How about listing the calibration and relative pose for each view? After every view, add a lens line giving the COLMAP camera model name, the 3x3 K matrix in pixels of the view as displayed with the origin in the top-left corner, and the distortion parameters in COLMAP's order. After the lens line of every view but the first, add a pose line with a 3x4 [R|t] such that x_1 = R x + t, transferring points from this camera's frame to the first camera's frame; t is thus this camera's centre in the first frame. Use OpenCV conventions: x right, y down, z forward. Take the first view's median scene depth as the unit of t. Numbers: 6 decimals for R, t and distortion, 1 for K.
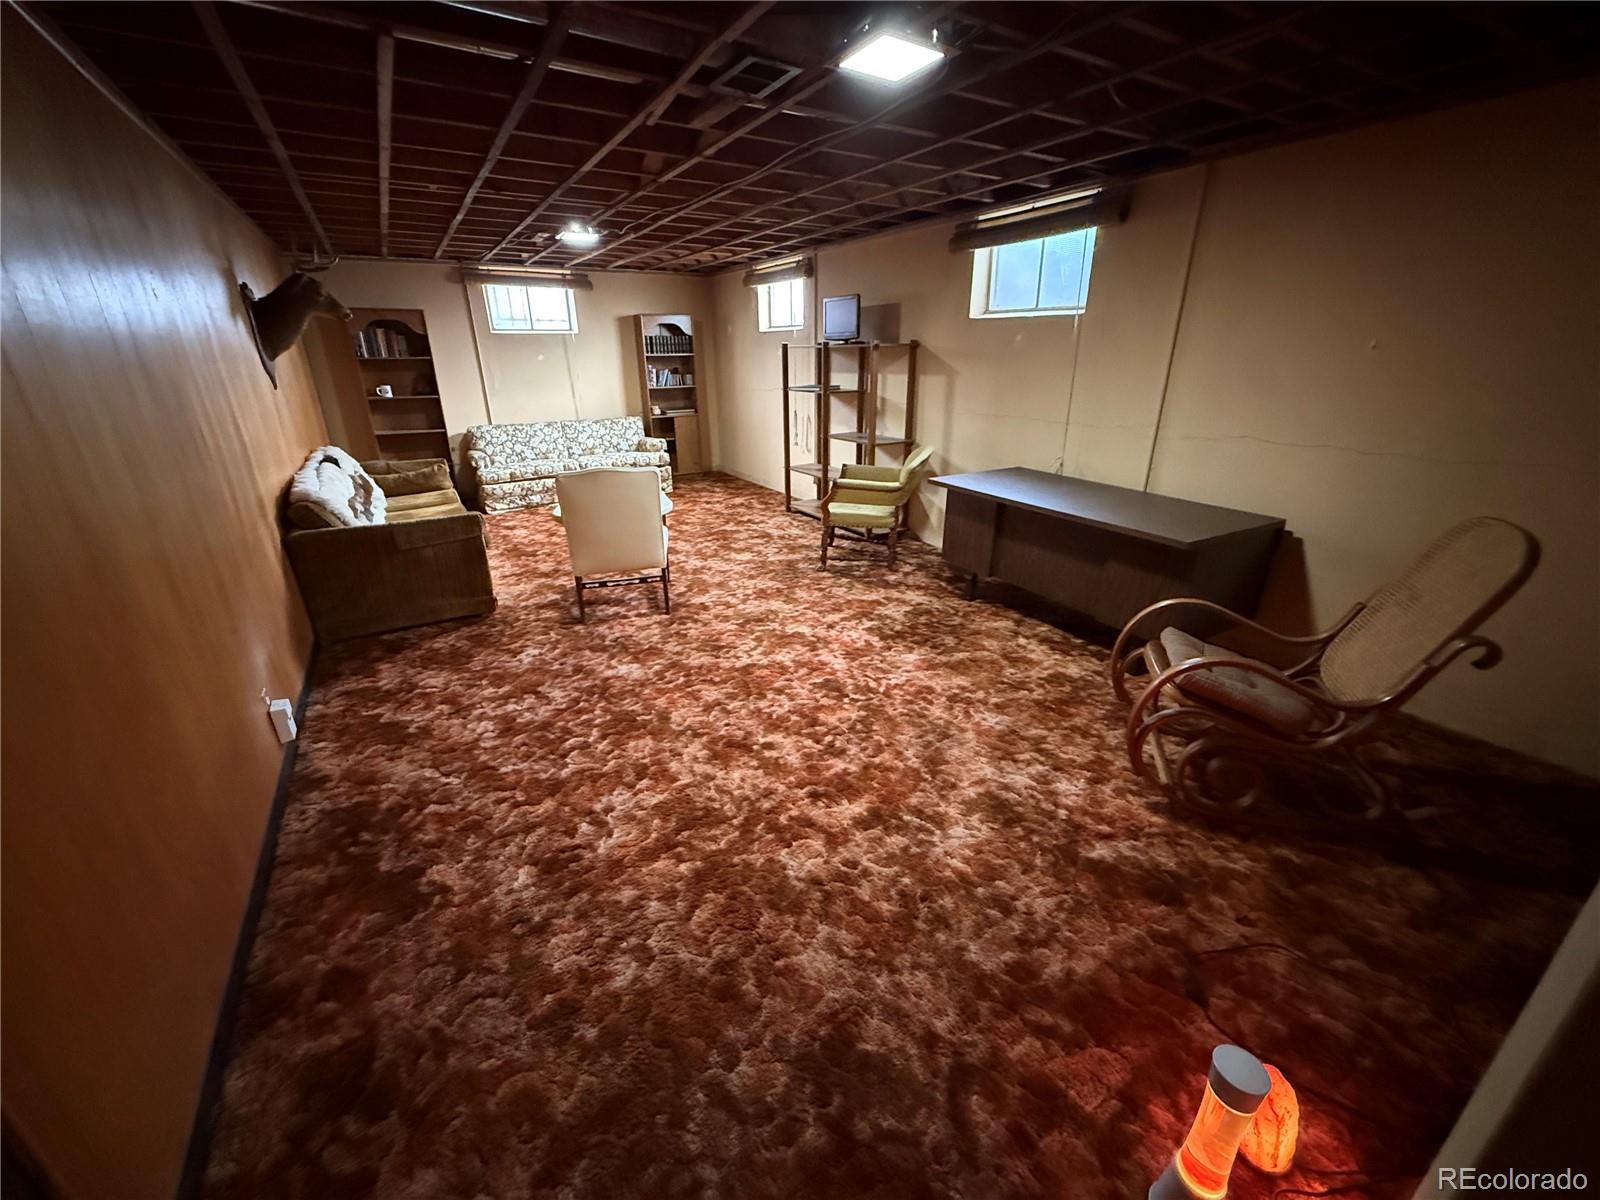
lens RADIAL K [[636.6, 0, 800.3], [0, 636.6, 600.8], [0, 0, 1]] dist [0.000129, 0.000020]
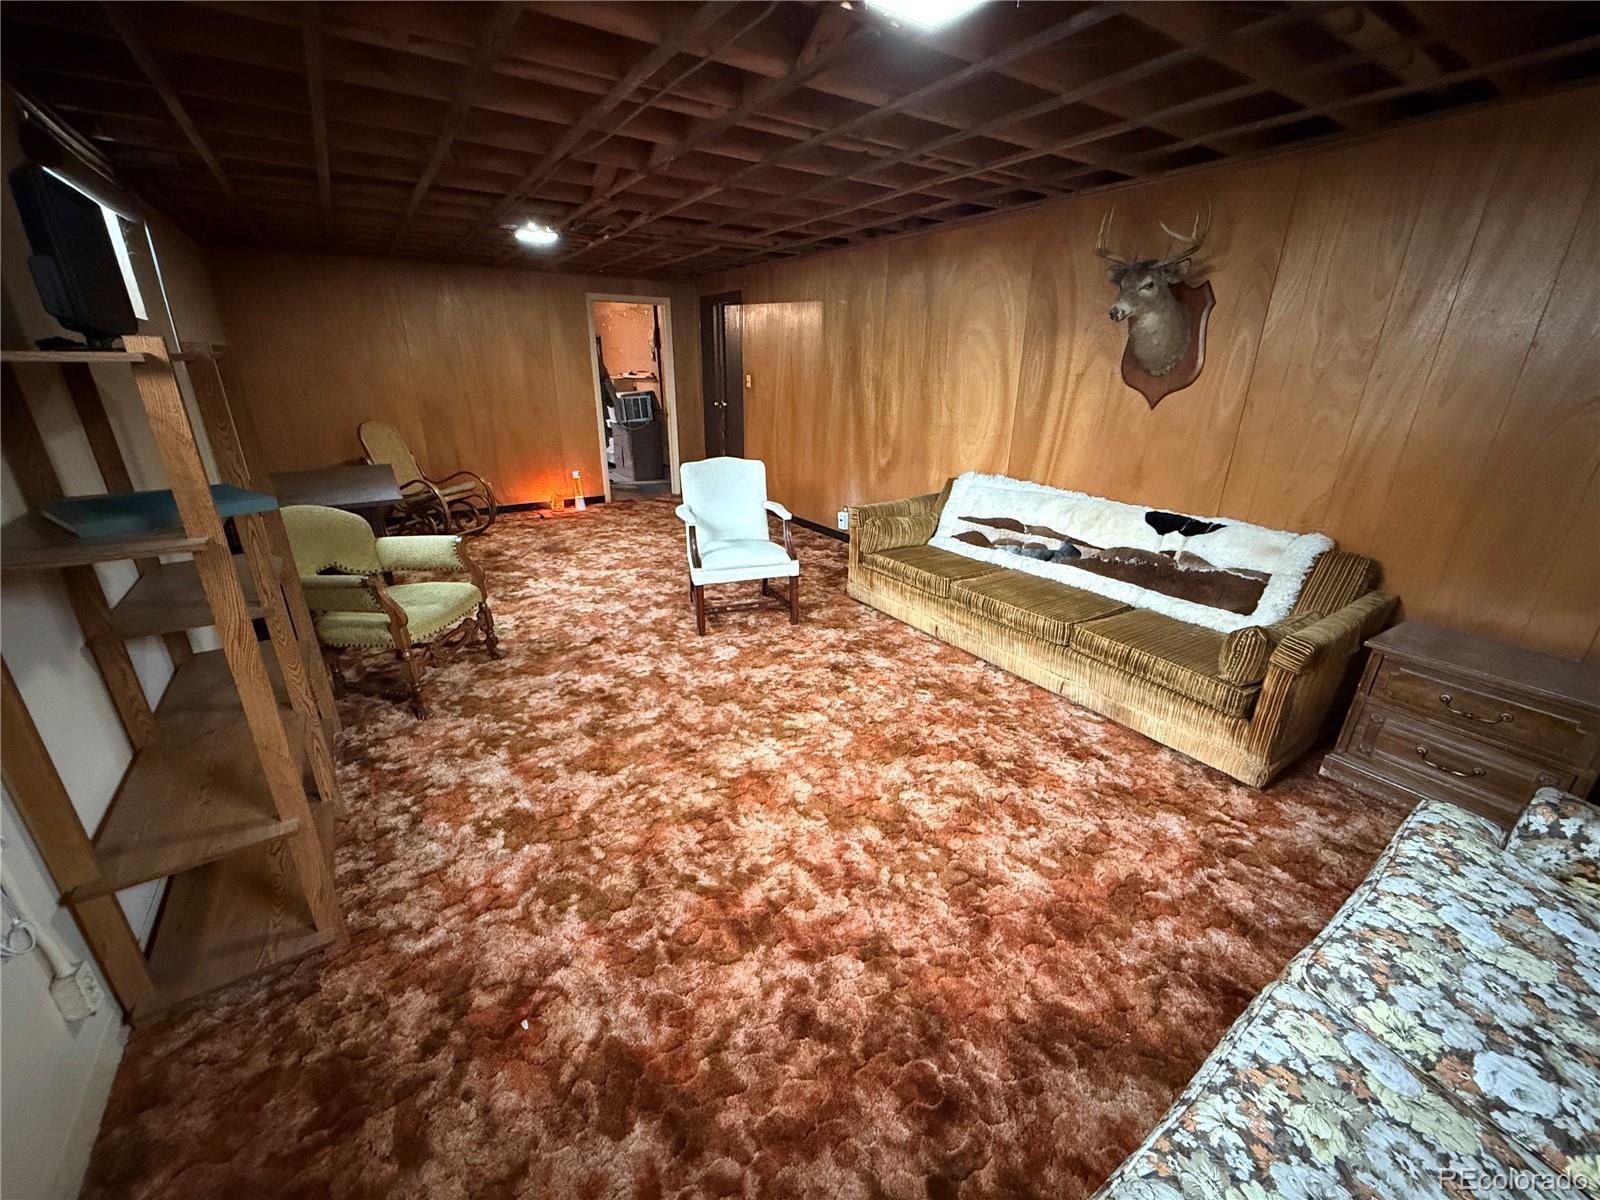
lens RADIAL K [[636.6, 0, 797.6], [0, 636.6, 600.7], [0, 0, 1]] dist [0.000129, 0.000020]
pose [[-0.999021, 0.014964, -0.041640, -0.332116], [-0.016948, 0.739893, 0.672511, -0.699080], [0.040872, 0.672558, -0.738915, 1.754033]]
